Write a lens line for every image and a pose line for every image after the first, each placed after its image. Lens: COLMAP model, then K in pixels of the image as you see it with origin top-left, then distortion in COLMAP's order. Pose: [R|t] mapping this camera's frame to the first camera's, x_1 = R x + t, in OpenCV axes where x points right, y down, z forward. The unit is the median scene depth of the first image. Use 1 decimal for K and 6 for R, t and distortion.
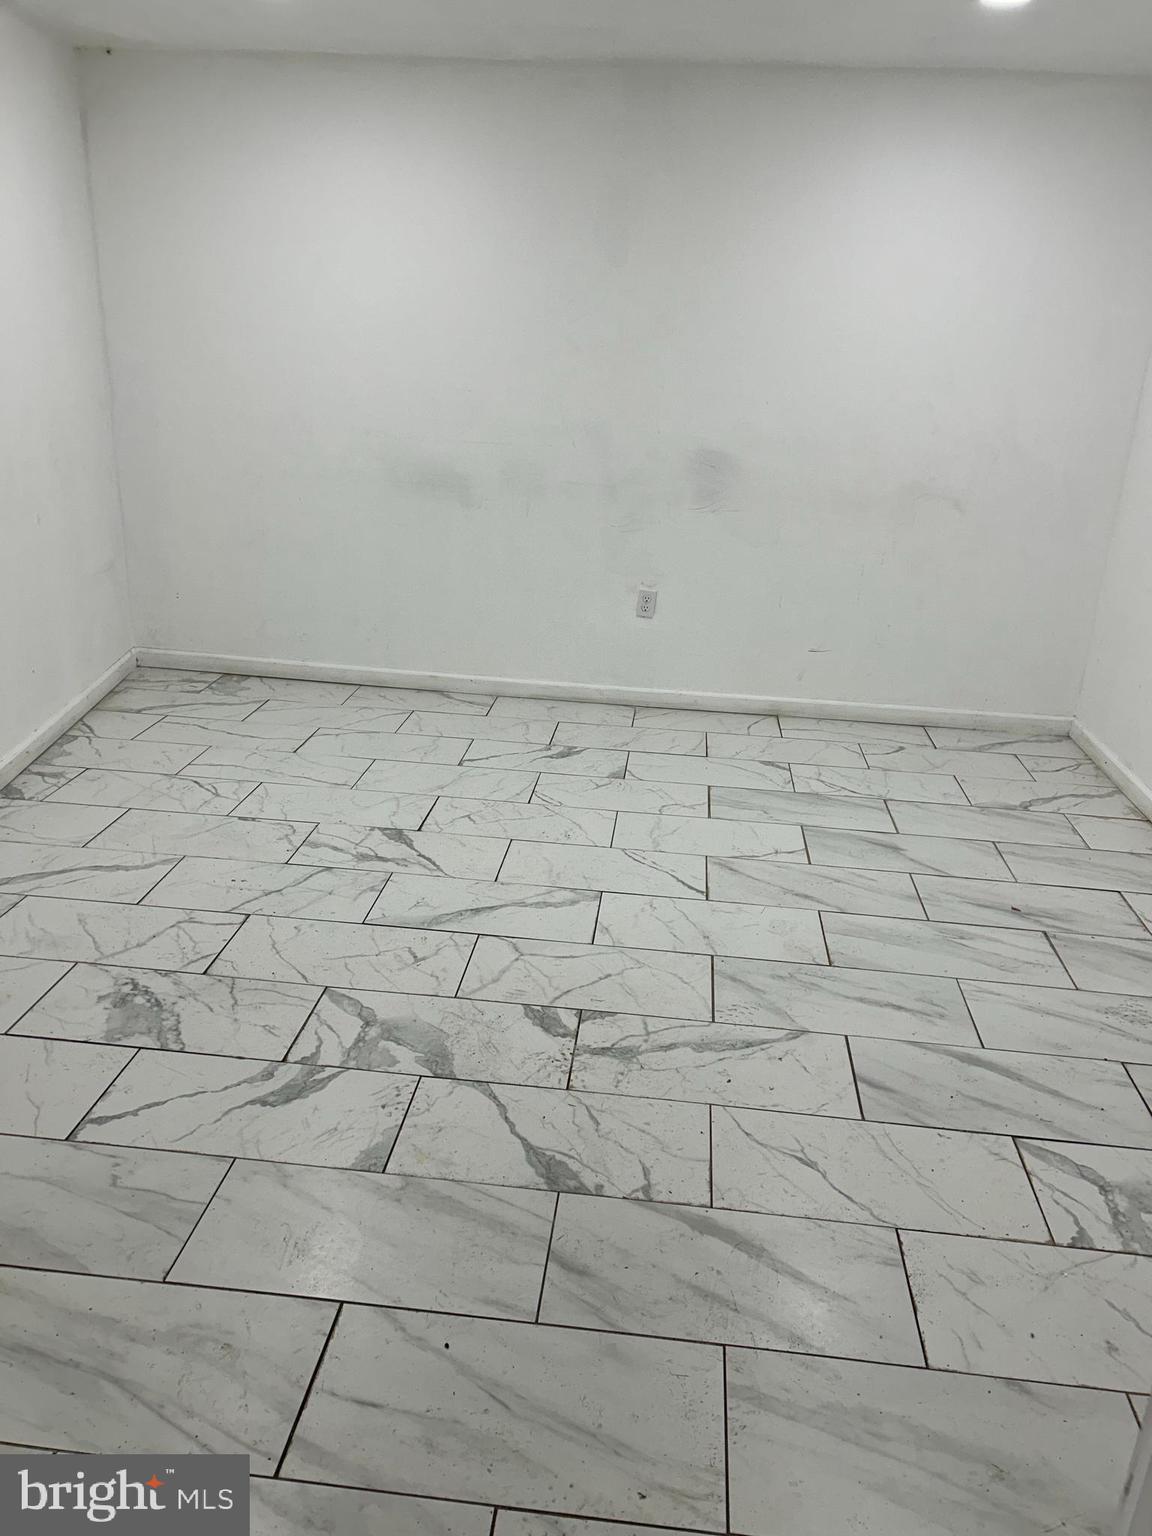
lens RADIAL K [[1151.7, 0, 580.9], [0, 1151.7, 756.7], [0, 0, 1]] dist [0.058651, -0.062498]
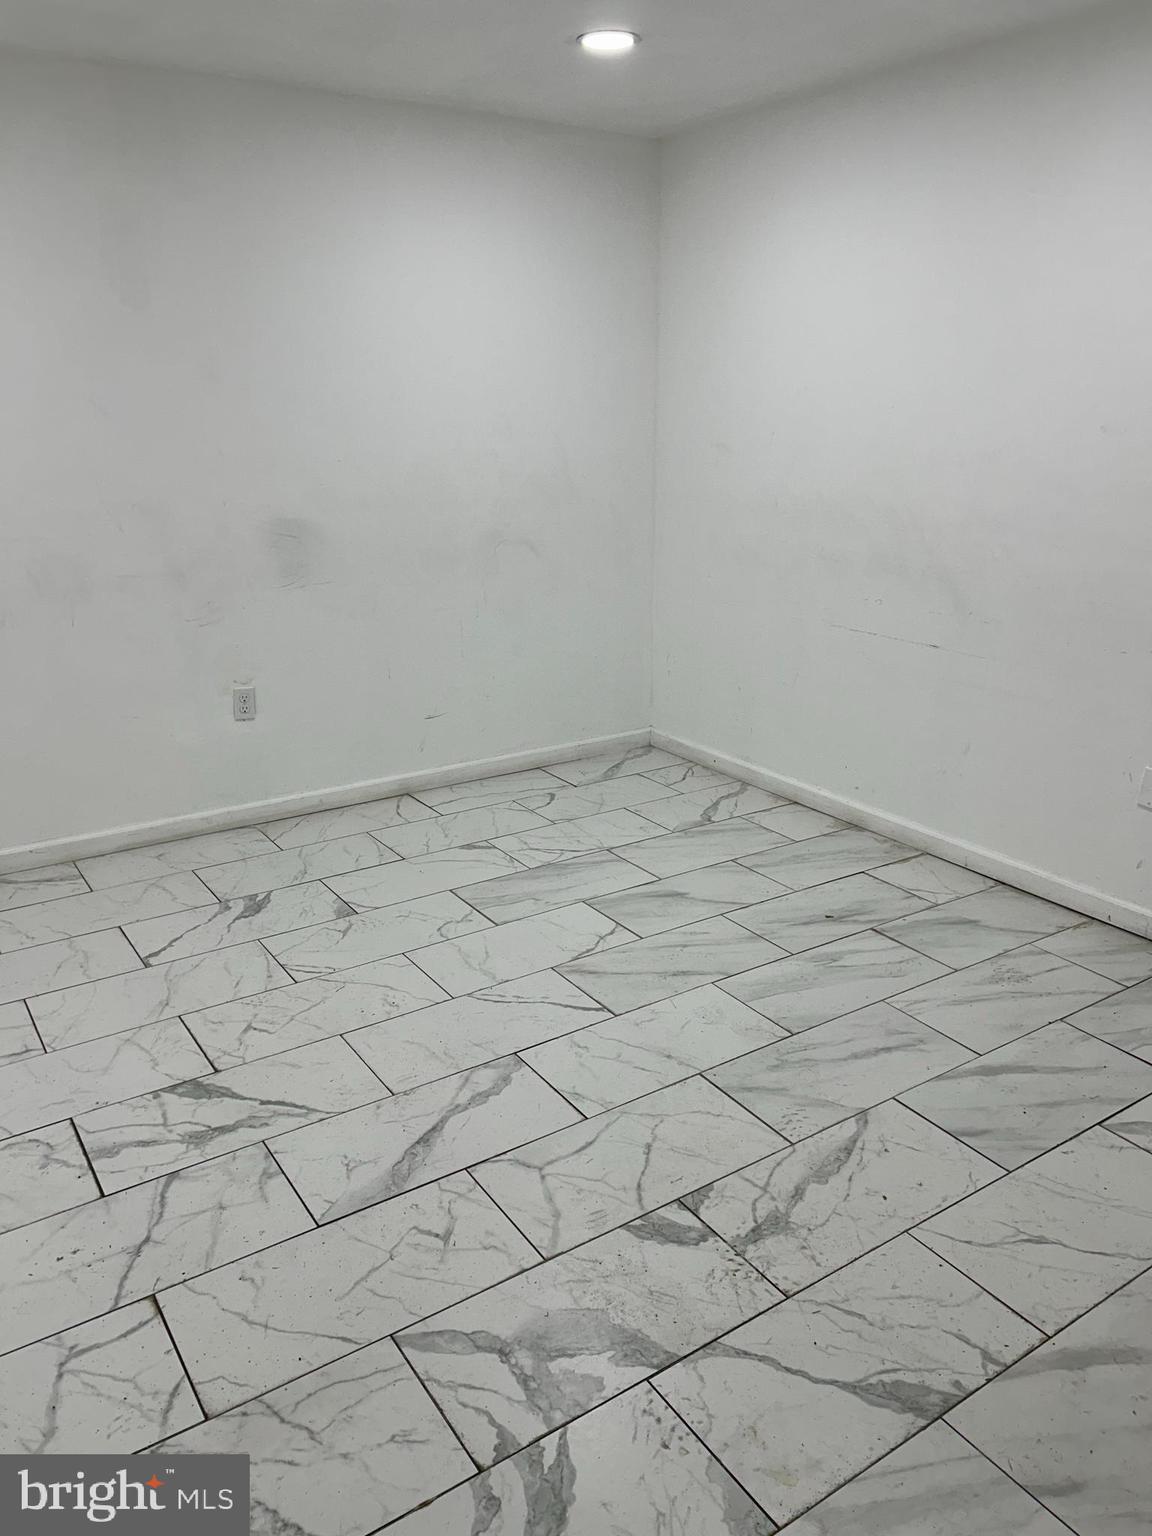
lens RADIAL K [[1151.7, 0, 631.7], [0, 1151.7, 736.6], [0, 0, 1]] dist [0.058651, -0.062498]
pose [[0.766615, -0.220659, 0.603002, -0.401932], [0.243703, 0.968819, 0.044697, -0.131791], [-0.594063, 0.112688, 0.796487, 0.275505]]
